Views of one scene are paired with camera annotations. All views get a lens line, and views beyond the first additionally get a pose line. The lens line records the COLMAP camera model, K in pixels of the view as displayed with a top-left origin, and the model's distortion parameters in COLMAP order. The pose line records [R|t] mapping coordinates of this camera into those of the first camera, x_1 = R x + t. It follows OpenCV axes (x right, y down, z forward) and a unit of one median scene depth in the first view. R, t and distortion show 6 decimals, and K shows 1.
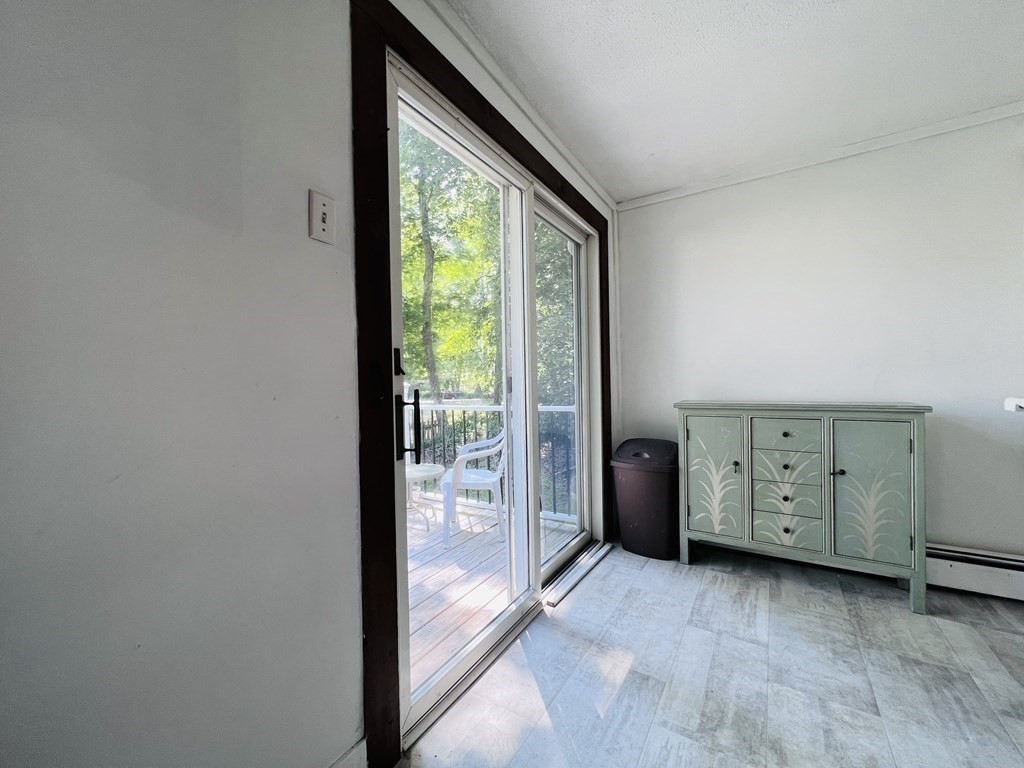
lens RADIAL K [[408.1, 0, 510.2], [0, 408.1, 383.4], [0, 0, 1]] dist [0.000770, -0.000028]
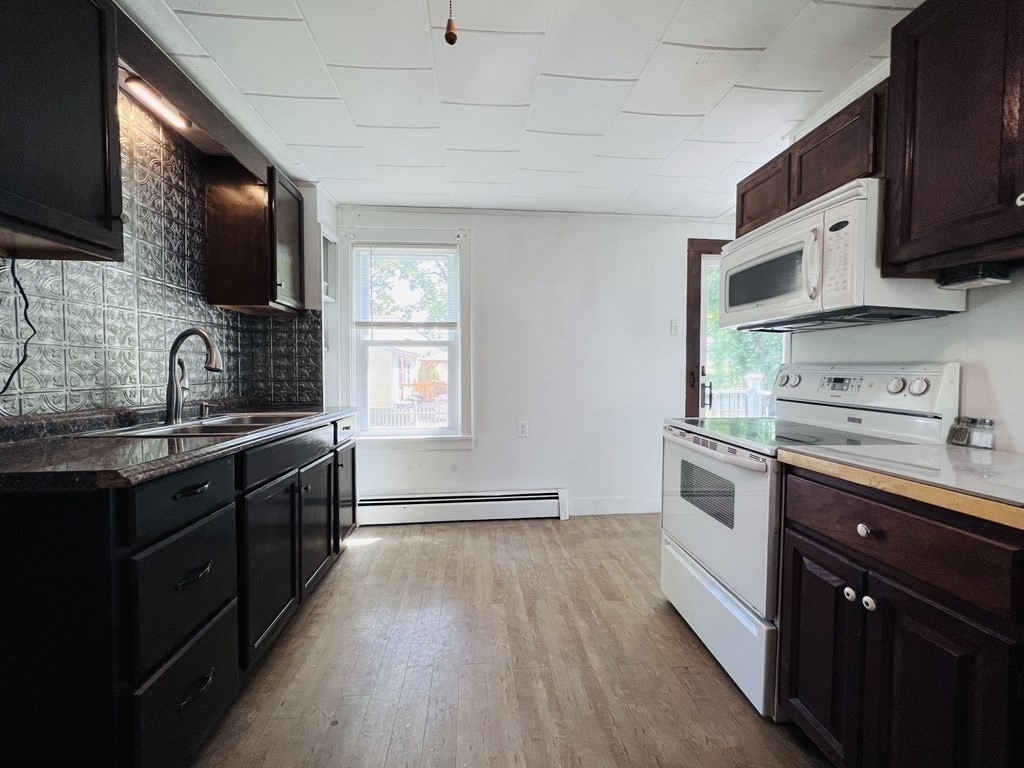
lens RADIAL K [[408.1, 0, 510.2], [0, 408.1, 383.4], [0, 0, 1]] dist [0.000770, -0.000028]
pose [[0.601672, 0.043690, -0.797548, 1.104607], [-0.015691, 0.998957, 0.042886, -0.066690], [0.798589, -0.013289, 0.601730, -1.630512]]
